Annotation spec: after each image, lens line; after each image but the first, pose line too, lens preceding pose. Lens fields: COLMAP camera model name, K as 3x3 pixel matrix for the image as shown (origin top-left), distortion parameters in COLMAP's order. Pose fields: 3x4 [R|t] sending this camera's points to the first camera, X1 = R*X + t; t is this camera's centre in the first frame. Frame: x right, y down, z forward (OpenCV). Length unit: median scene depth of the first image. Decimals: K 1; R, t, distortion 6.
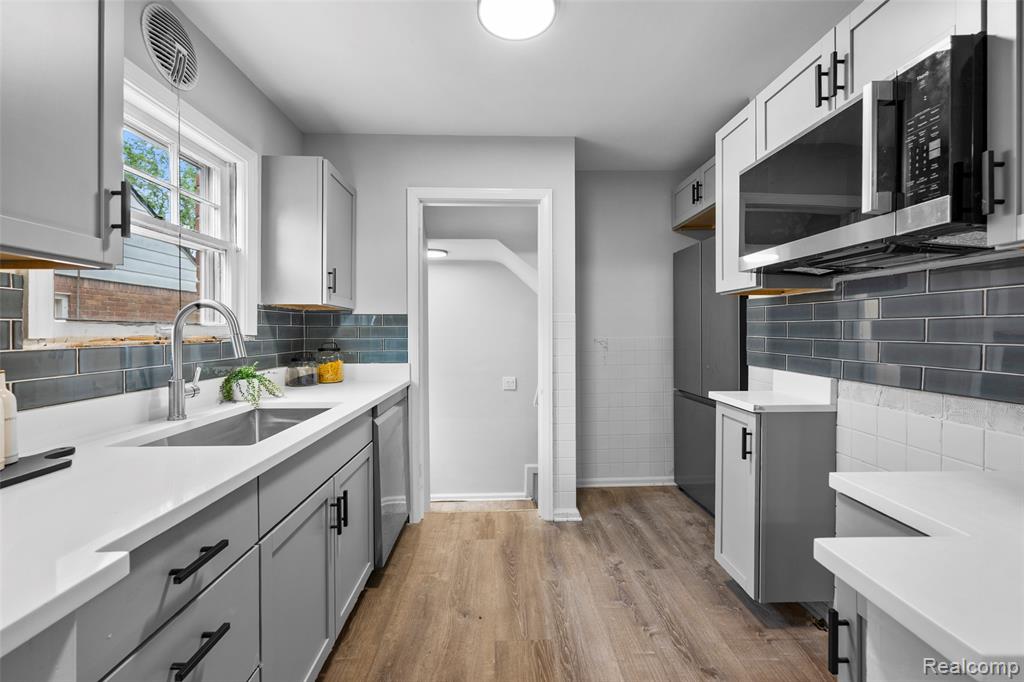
lens RADIAL K [[416.0, 0, 483.7], [0, 416.0, 337.6], [0, 0, 1]] dist [-0.001873, 0.001684]
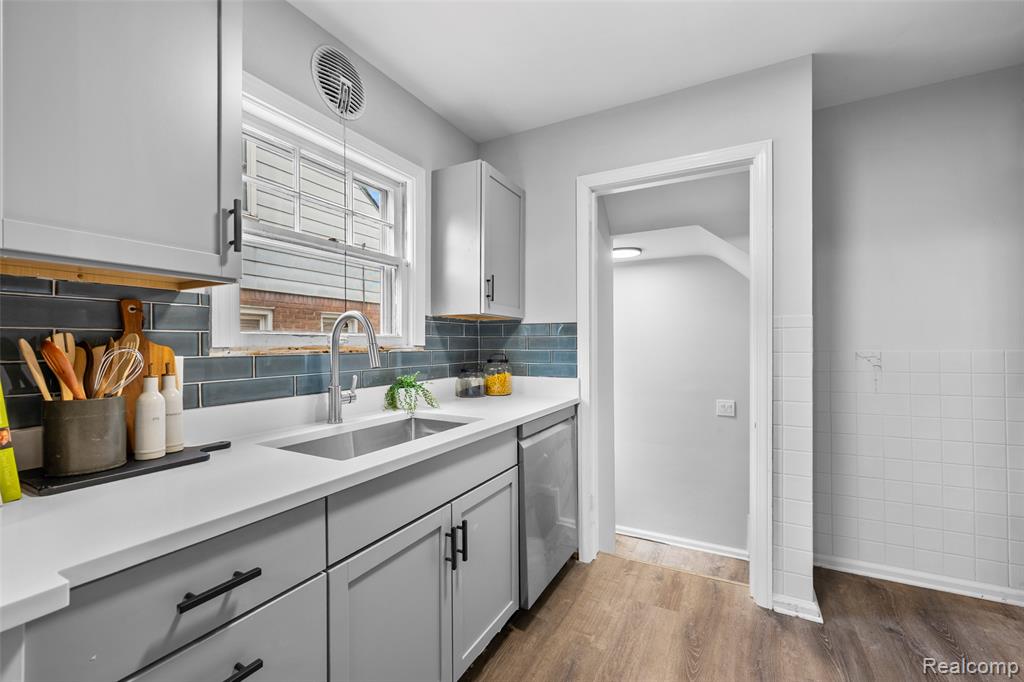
lens RADIAL K [[416.0, 0, 497.6], [0, 416.0, 349.1], [0, 0, 1]] dist [-0.001873, 0.001684]
pose [[0.877442, 0.005223, -0.479654, 0.119668], [-0.006115, 0.999981, -0.000297, 0.001946], [0.479643, 0.003194, 0.877458, 0.198770]]
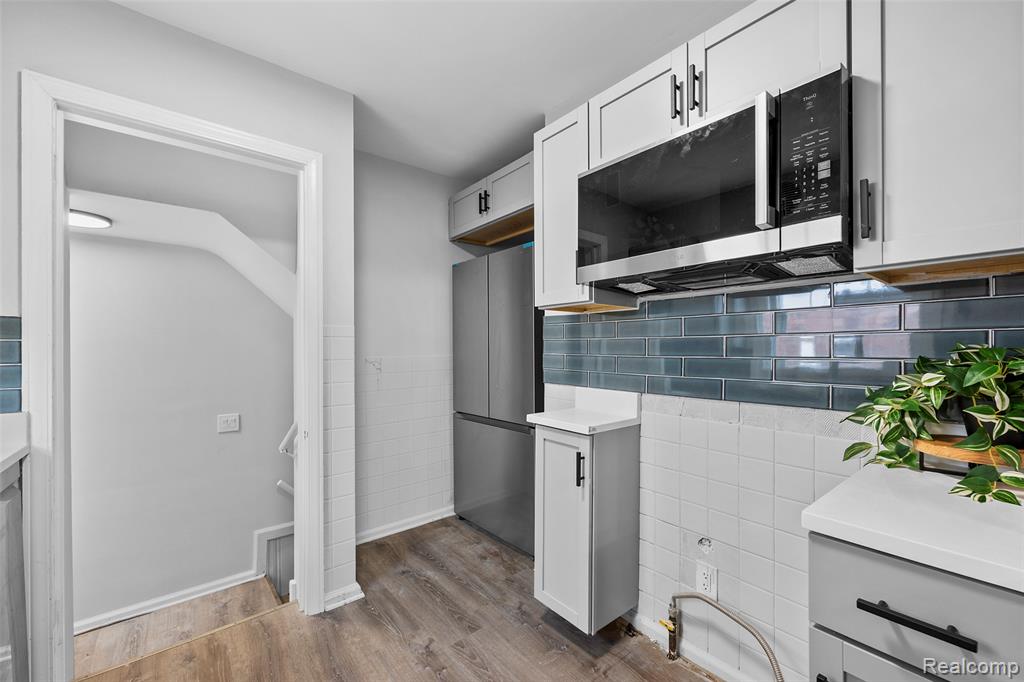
lens RADIAL K [[416.0, 0, 499.8], [0, 416.0, 348.6], [0, 0, 1]] dist [-0.001873, 0.001684]
pose [[0.766619, -0.000788, 0.642102, -0.079904], [0.012978, 0.999814, -0.014268, -0.002510], [-0.641971, 0.019271, 0.766487, 0.305657]]
